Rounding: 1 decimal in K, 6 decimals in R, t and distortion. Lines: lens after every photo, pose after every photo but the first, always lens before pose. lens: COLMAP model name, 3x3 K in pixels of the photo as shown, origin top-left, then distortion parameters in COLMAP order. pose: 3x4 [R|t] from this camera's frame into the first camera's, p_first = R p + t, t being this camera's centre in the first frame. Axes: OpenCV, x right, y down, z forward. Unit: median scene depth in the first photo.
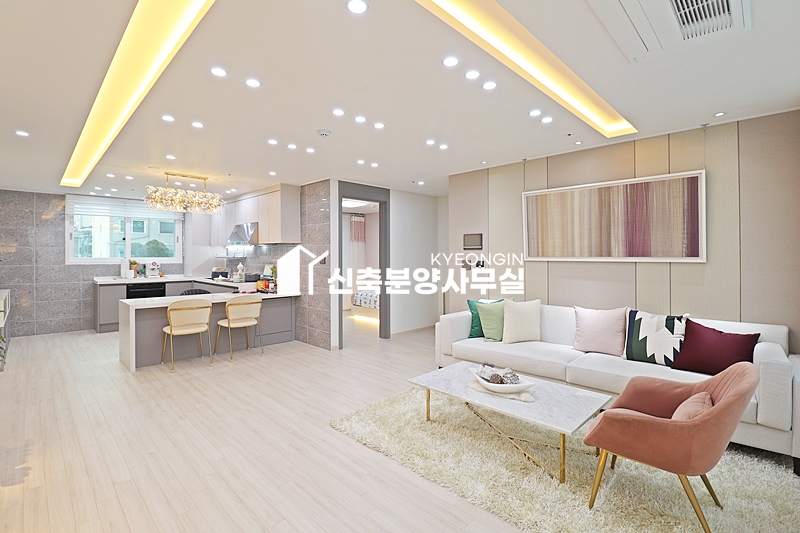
lens RADIAL K [[370.3, 0, 398.5], [0, 370.3, 257.0], [0, 0, 1]] dist [-0.001792, -0.011262]
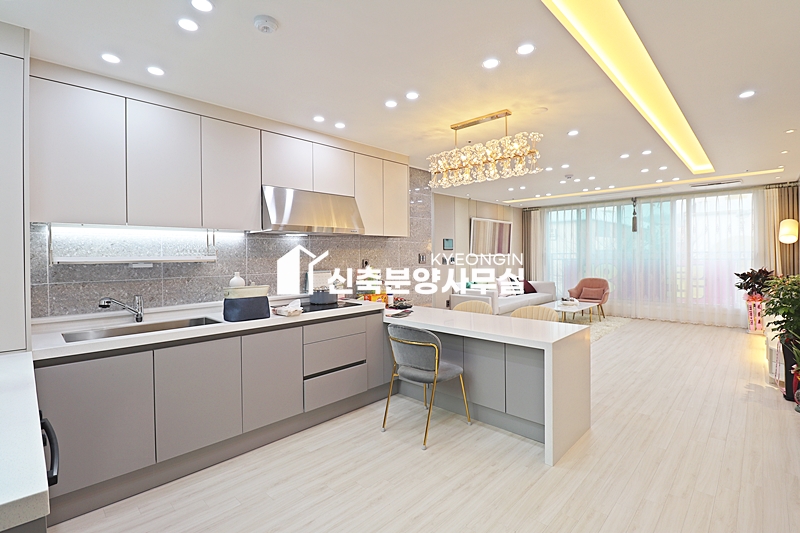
lens RADIAL K [[370.3, 0, 398.5], [0, 370.3, 257.0], [0, 0, 1]] dist [-0.001792, -0.011262]
pose [[-0.007465, -0.004726, 0.999961, -1.696068], [0.012817, 0.999906, 0.004822, -0.001507], [-0.999890, 0.012852, -0.007404, 1.642353]]
